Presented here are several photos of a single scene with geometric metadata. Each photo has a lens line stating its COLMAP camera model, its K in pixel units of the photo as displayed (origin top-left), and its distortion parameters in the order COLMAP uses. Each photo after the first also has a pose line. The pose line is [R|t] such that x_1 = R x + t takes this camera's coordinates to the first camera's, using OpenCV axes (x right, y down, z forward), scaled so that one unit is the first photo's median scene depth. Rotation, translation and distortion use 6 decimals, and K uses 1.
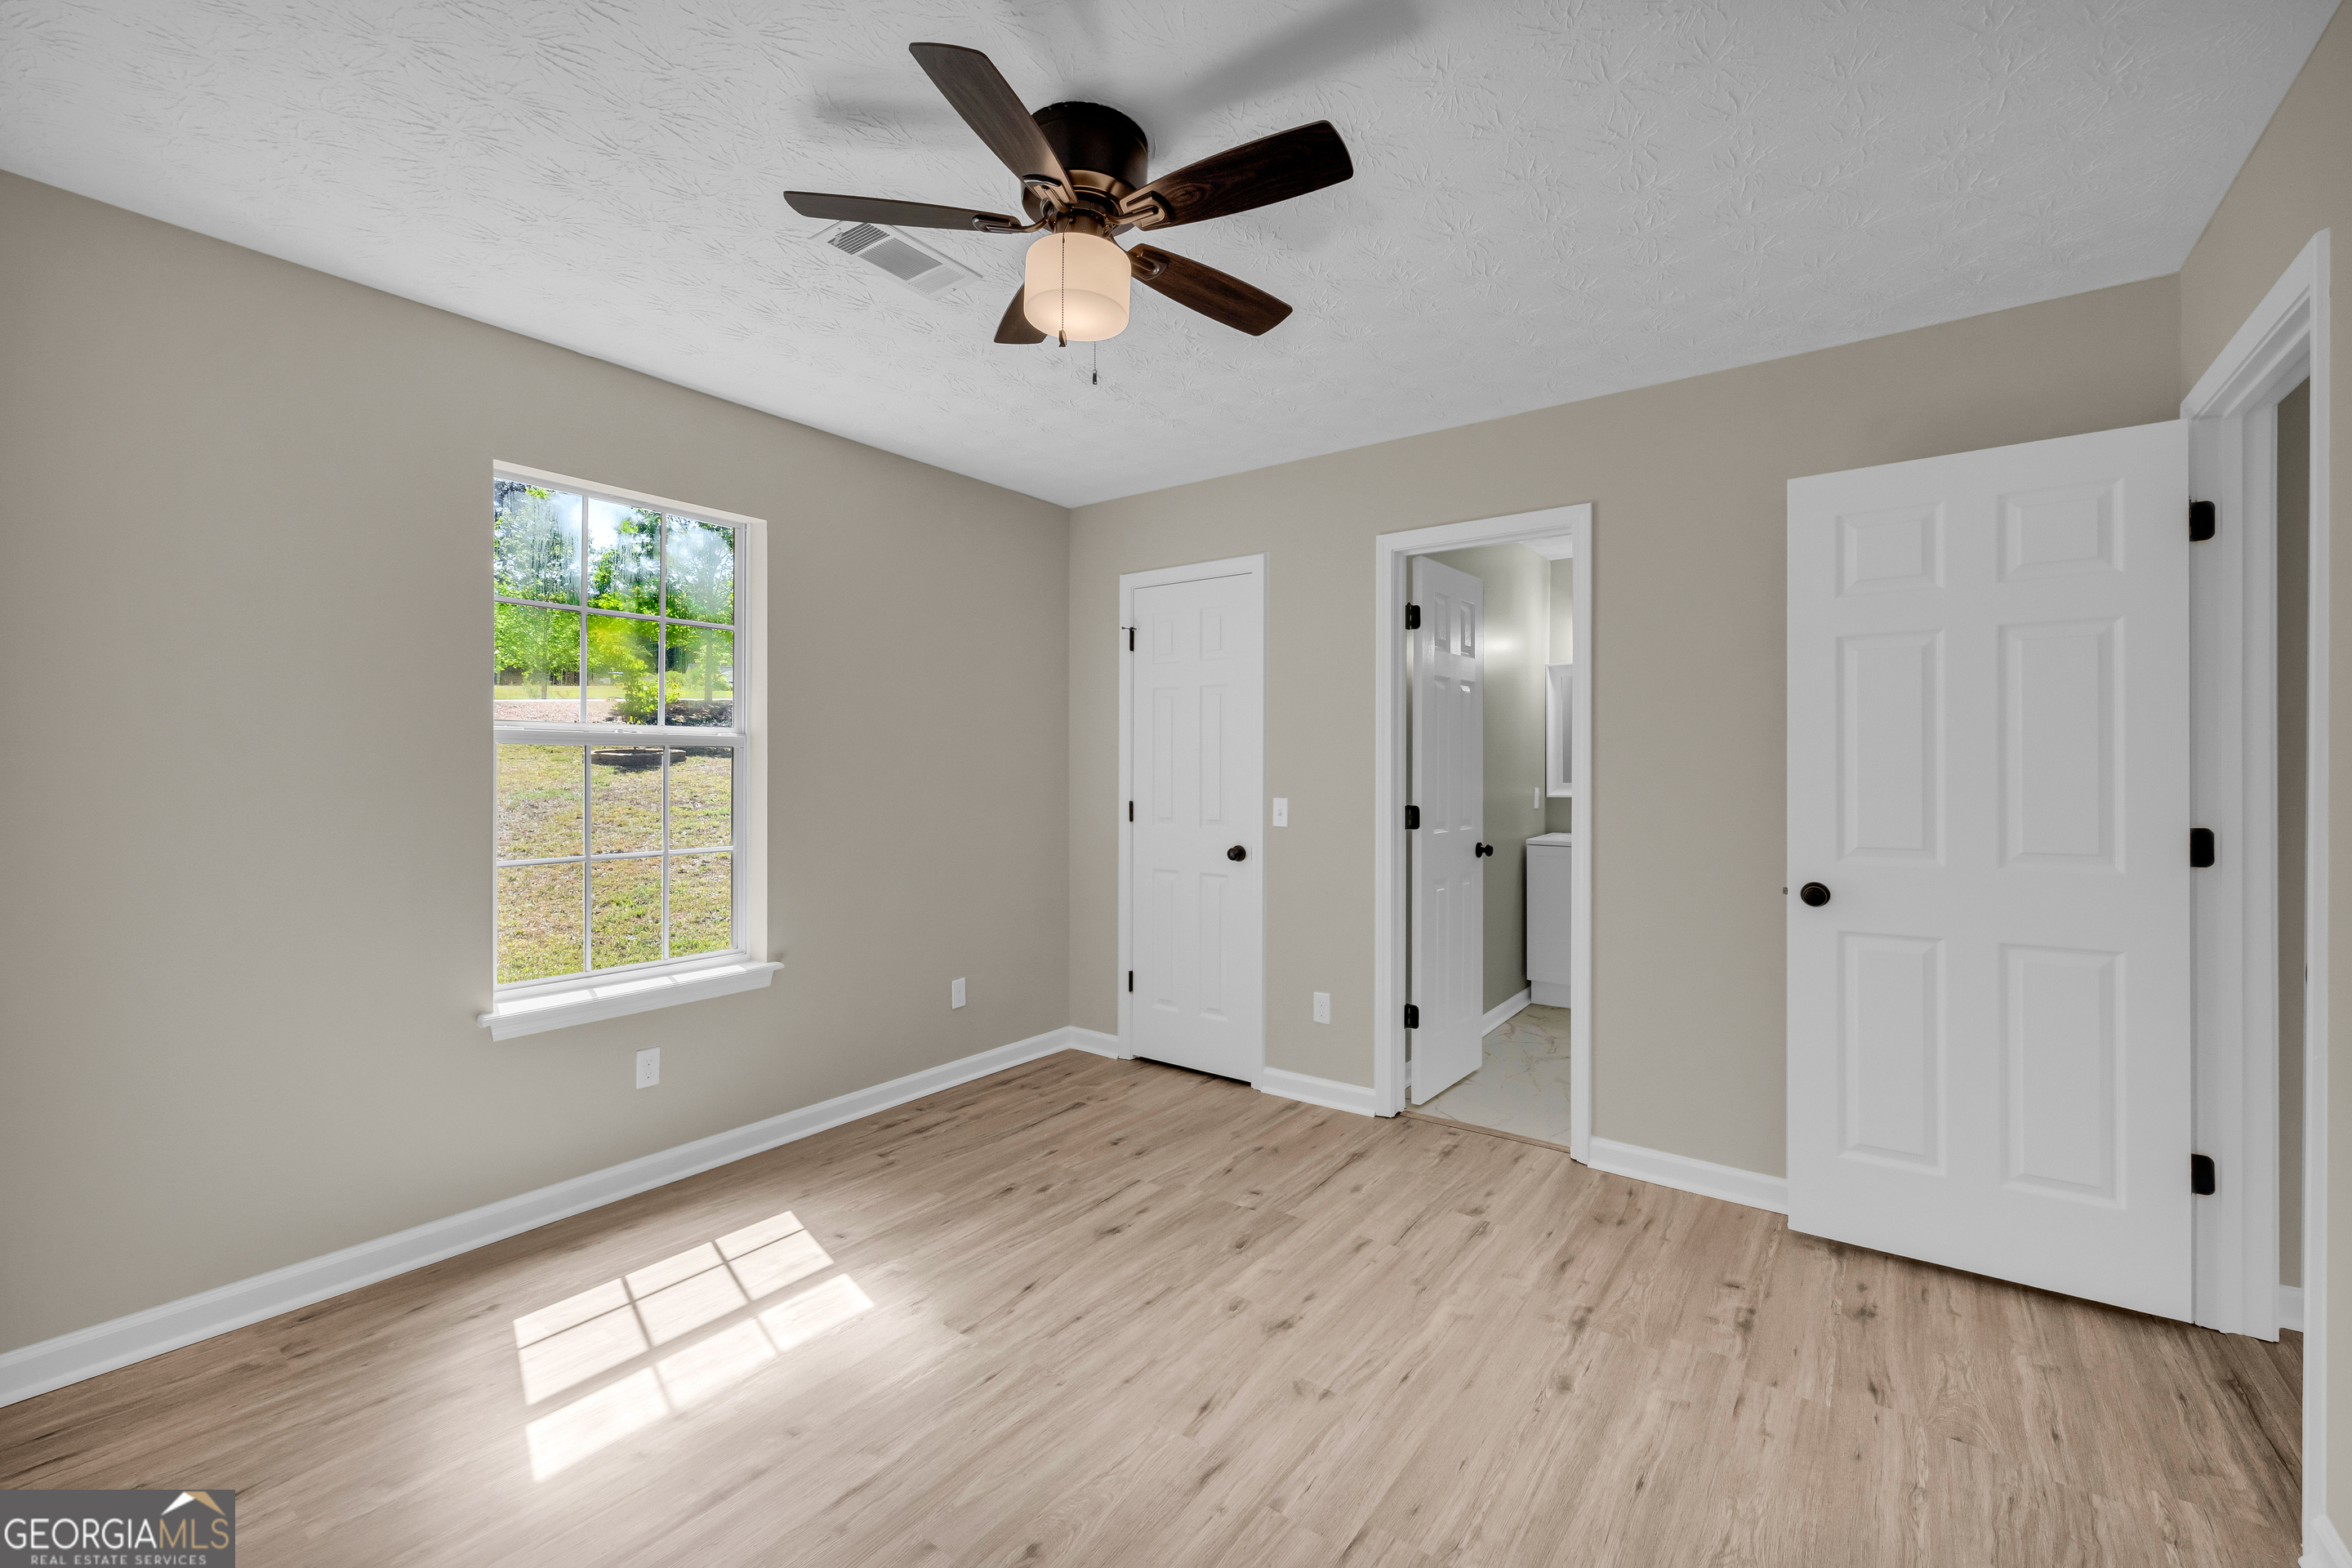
lens RADIAL K [[959.9, 0, 1160.3], [0, 959.9, 787.3], [0, 0, 1]] dist [-0.005923, 0.000339]
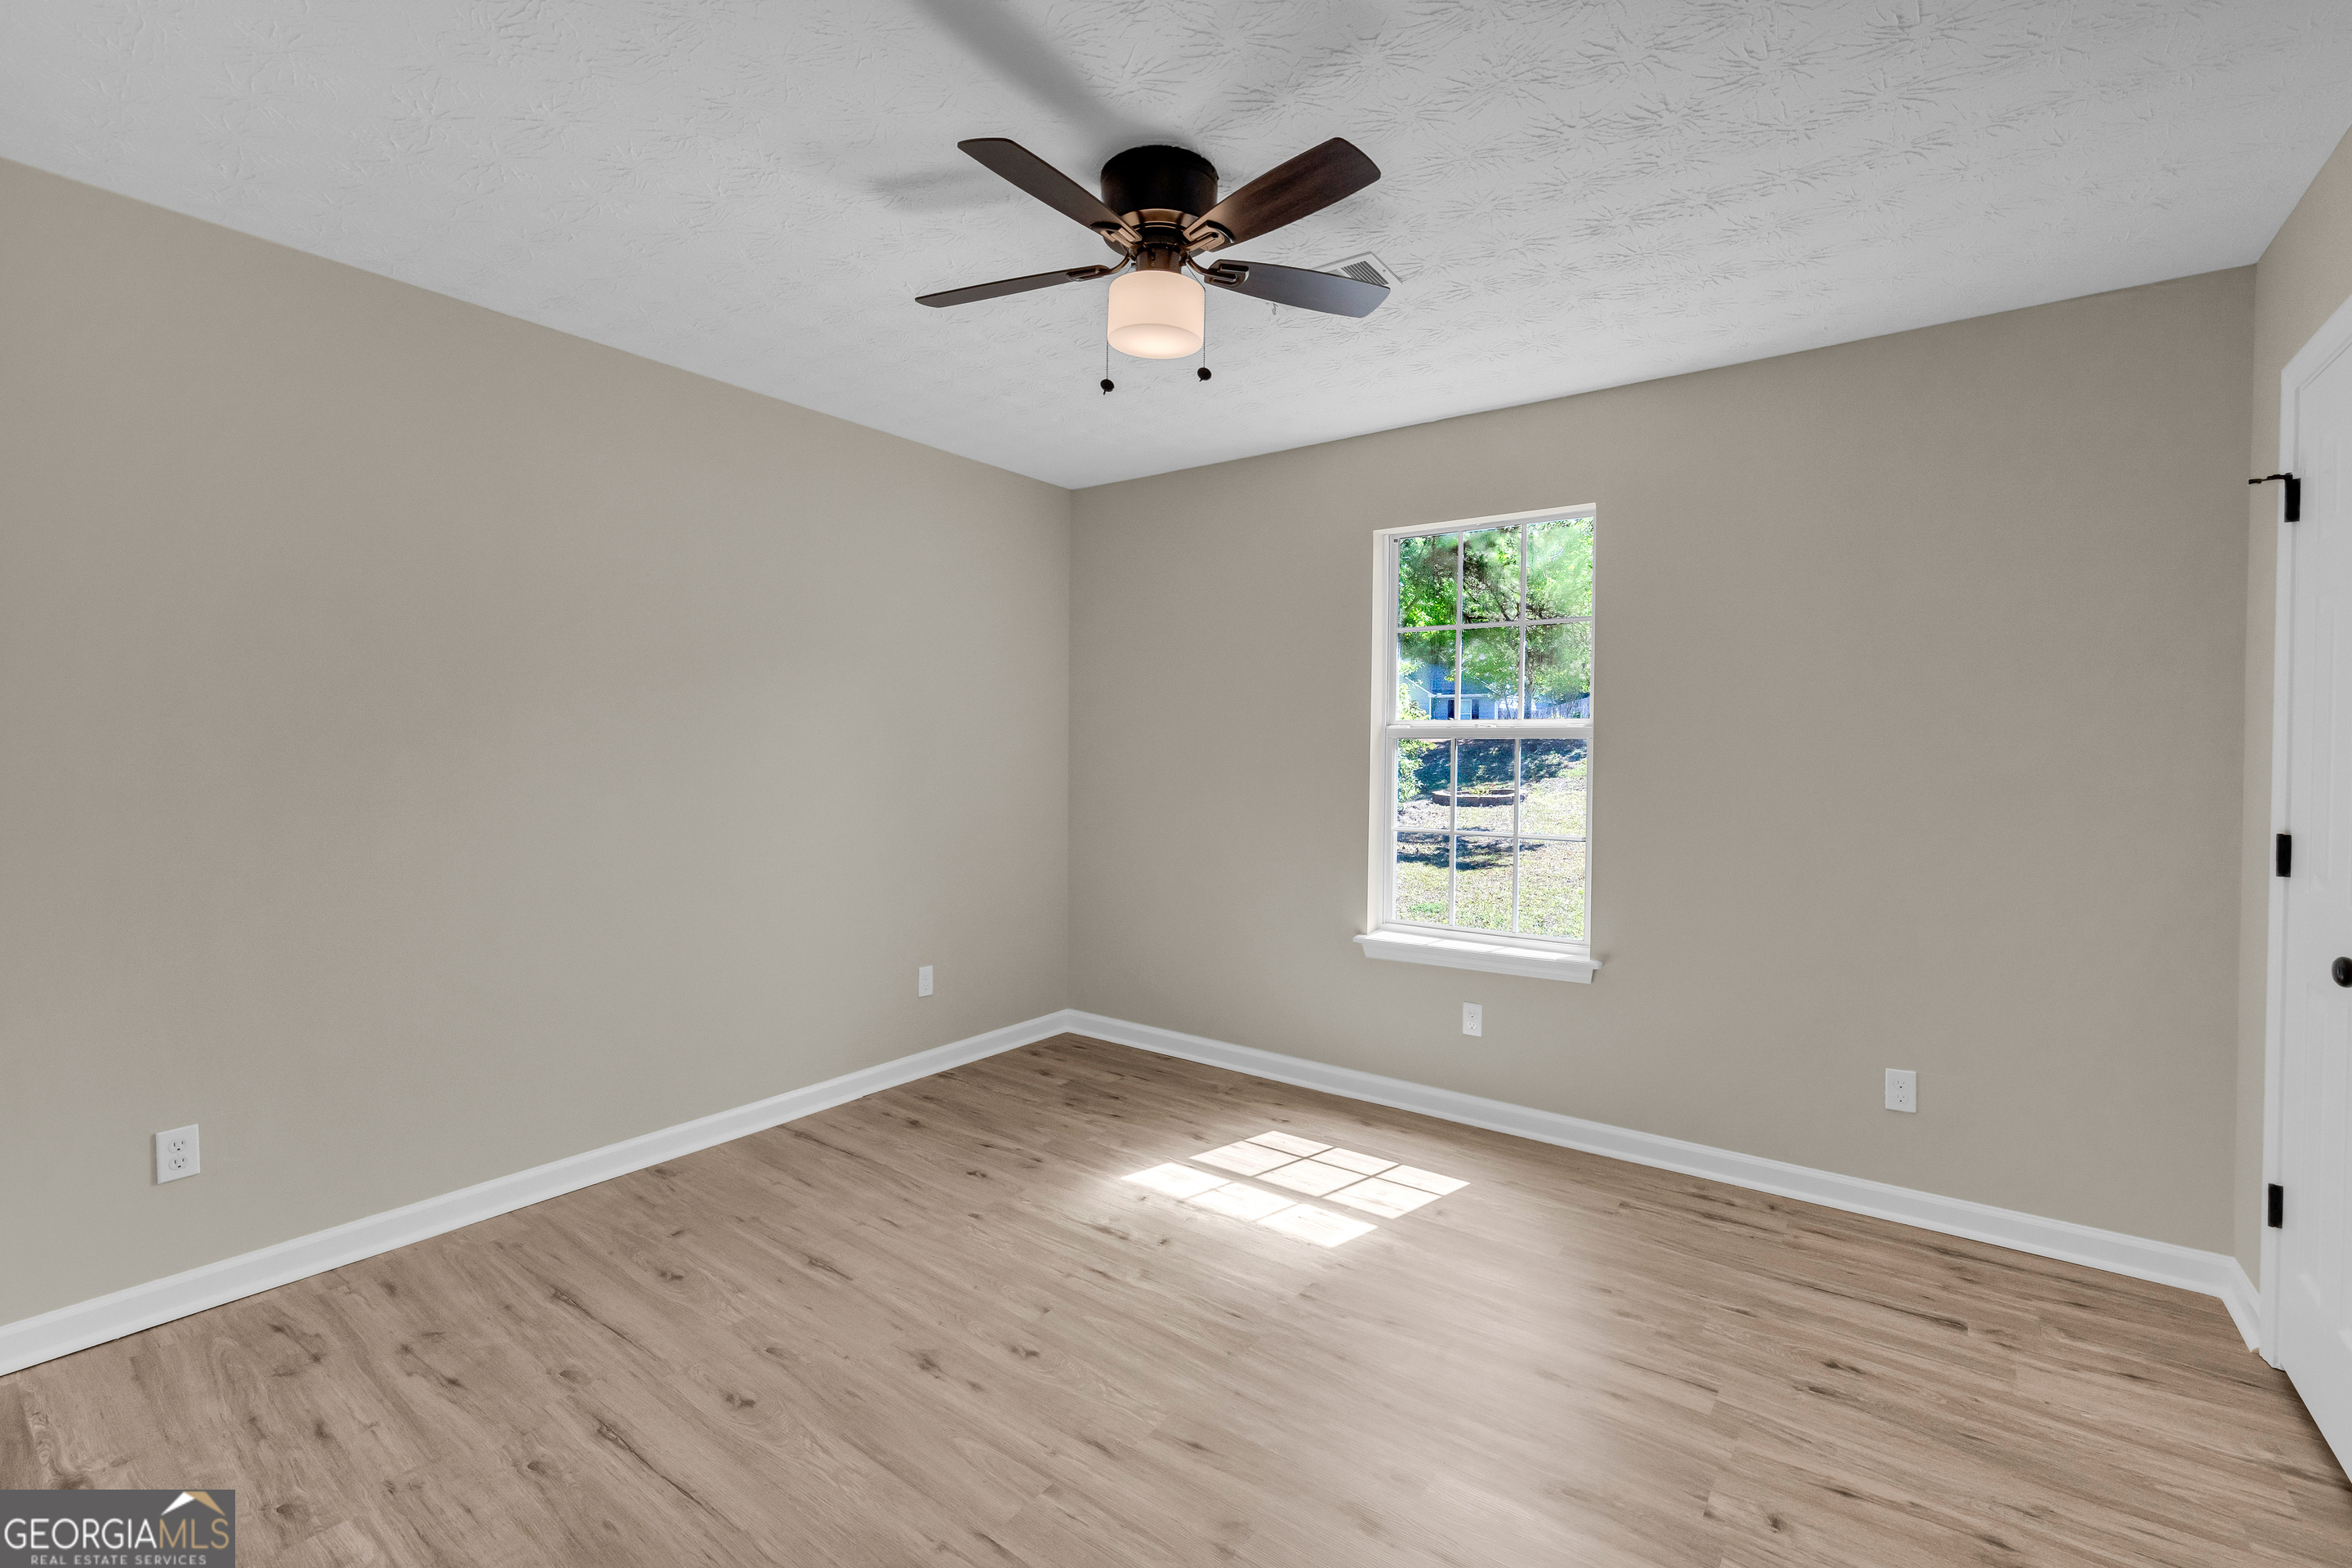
lens RADIAL K [[999.8, 0, 1167.6], [0, 999.8, 775.0], [0, 0, 1]] dist [-0.009940, 0.000557]
pose [[0.013797, 0.021775, -0.999668, 0.760207], [-0.029513, 0.999336, 0.021360, -0.015285], [0.999469, 0.029209, 0.014431, 0.718518]]
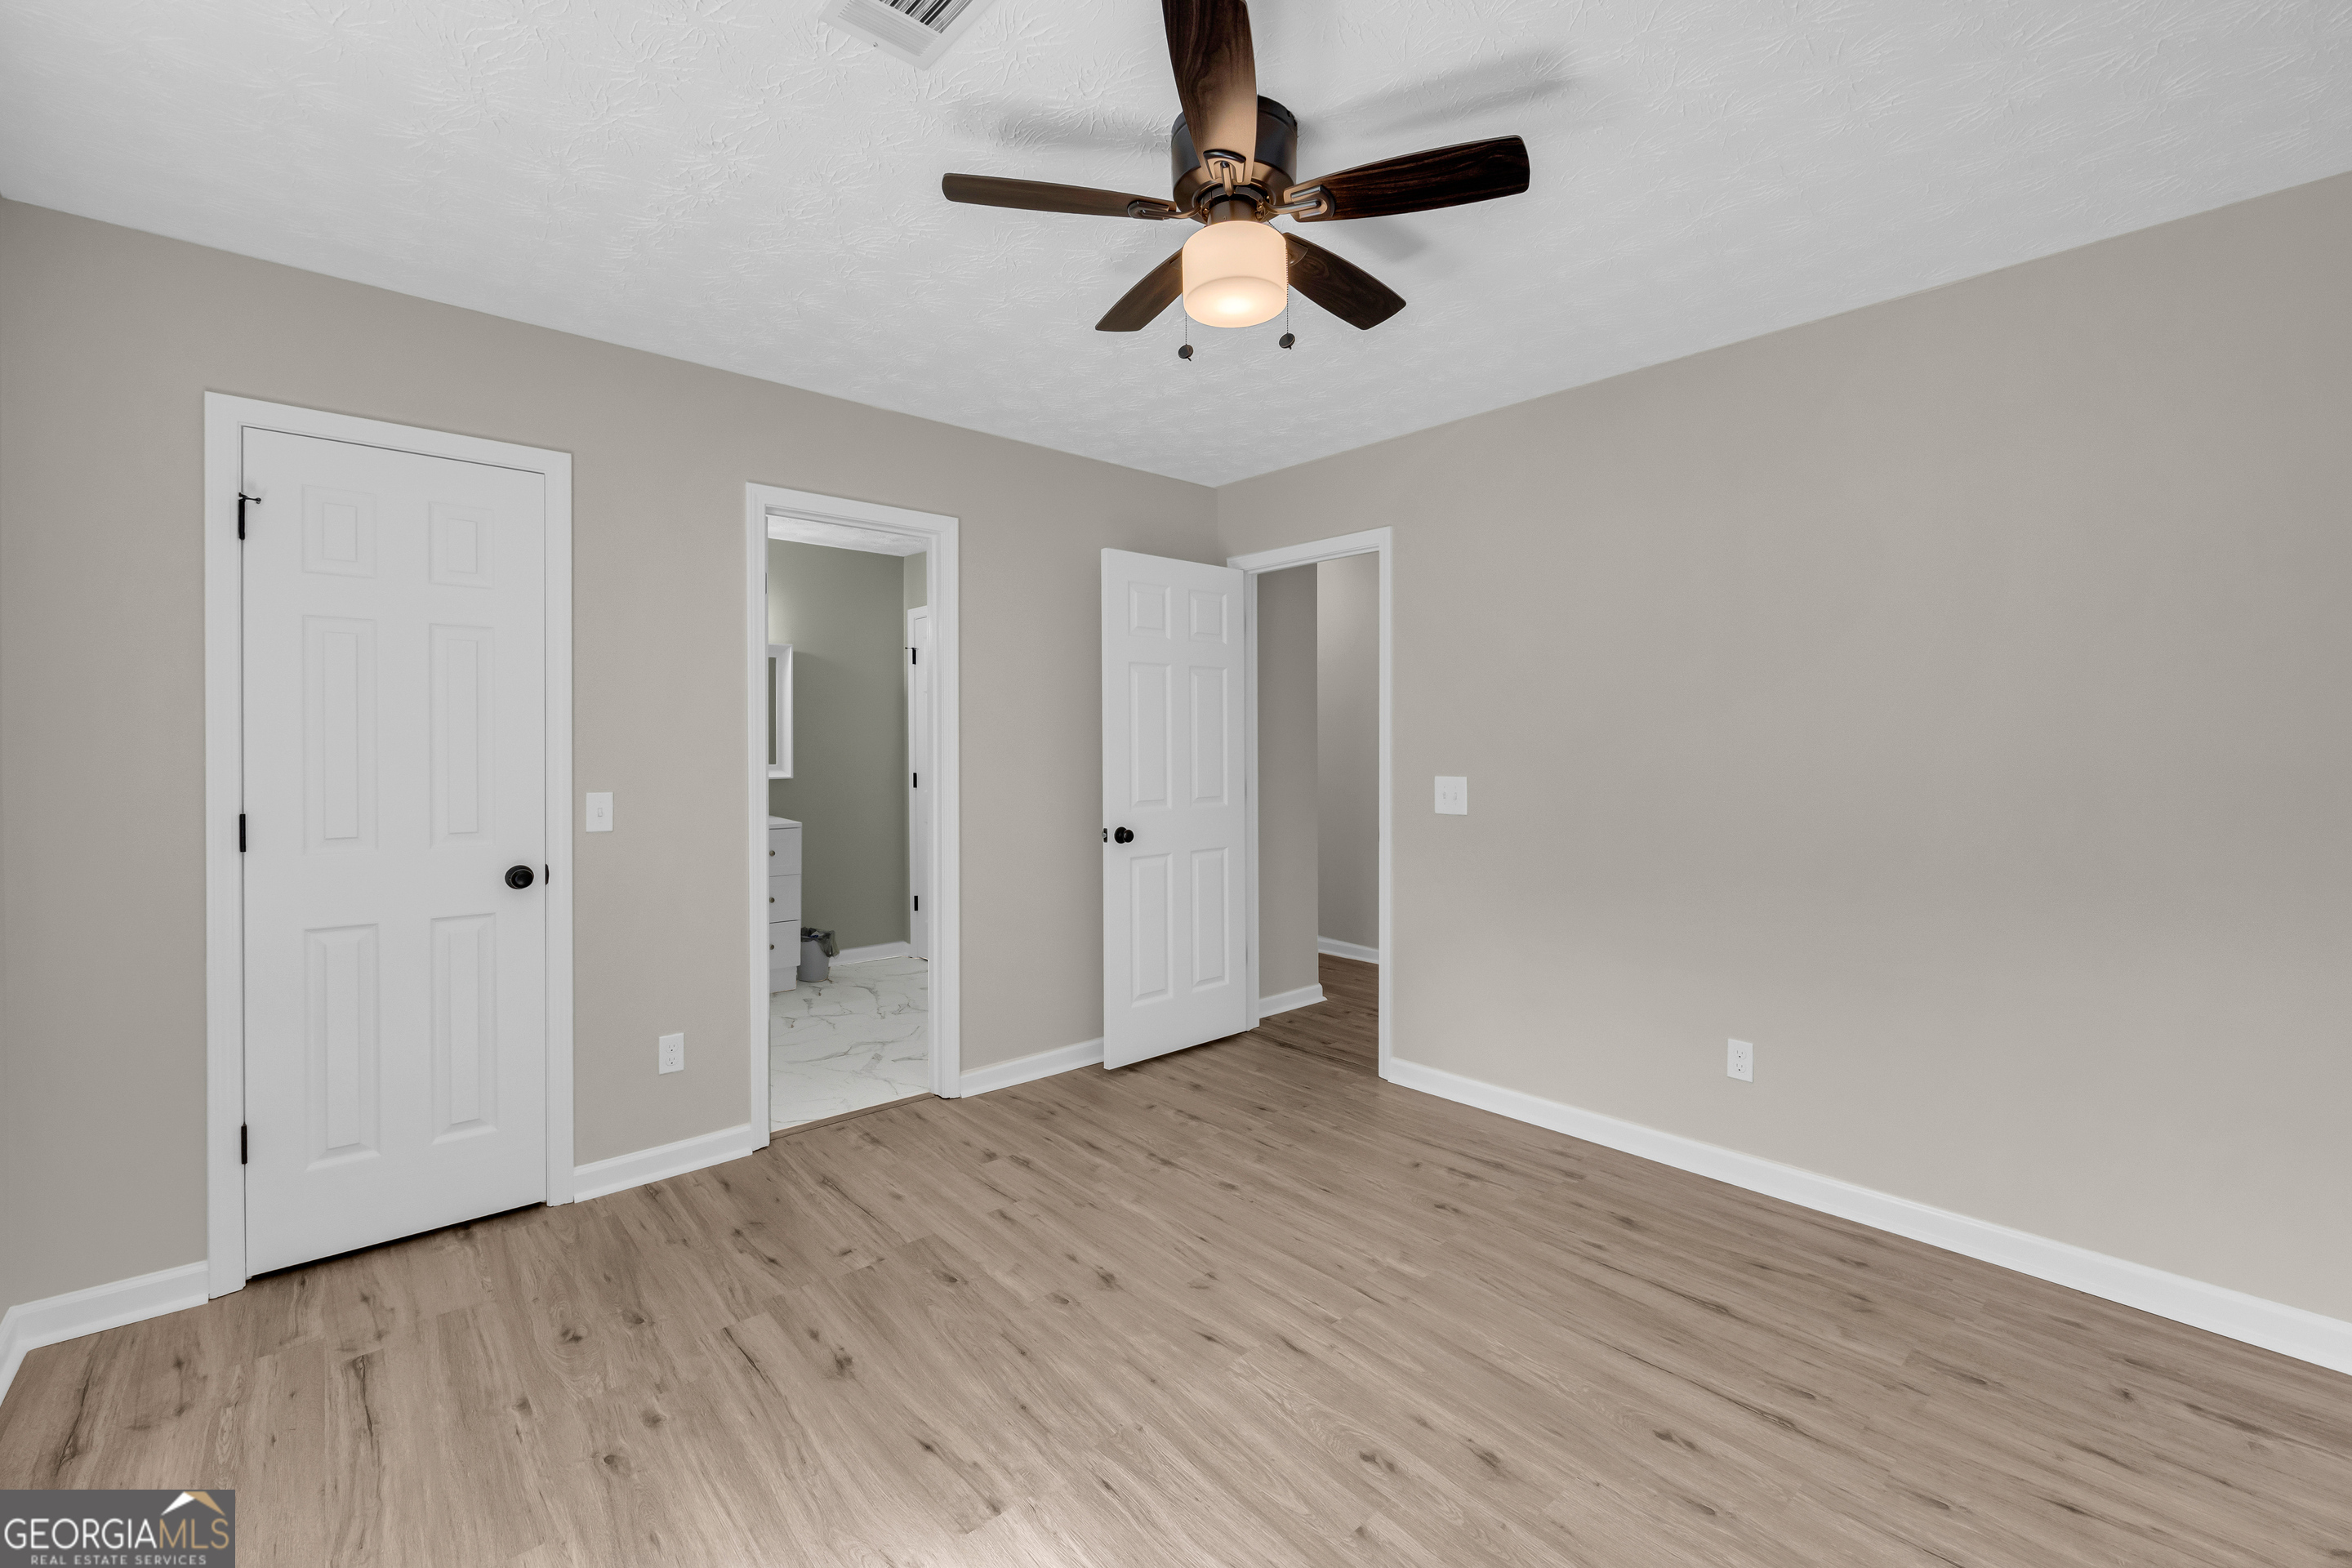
lens RADIAL K [[999.8, 0, 1184.6], [0, 999.8, 766.4], [0, 0, 1]] dist [-0.009940, 0.000557]
pose [[0.183760, -0.017939, 0.982807, -0.807106], [0.024889, 0.999598, 0.013592, -0.011159], [-0.982656, 0.021963, 0.184133, 0.616447]]
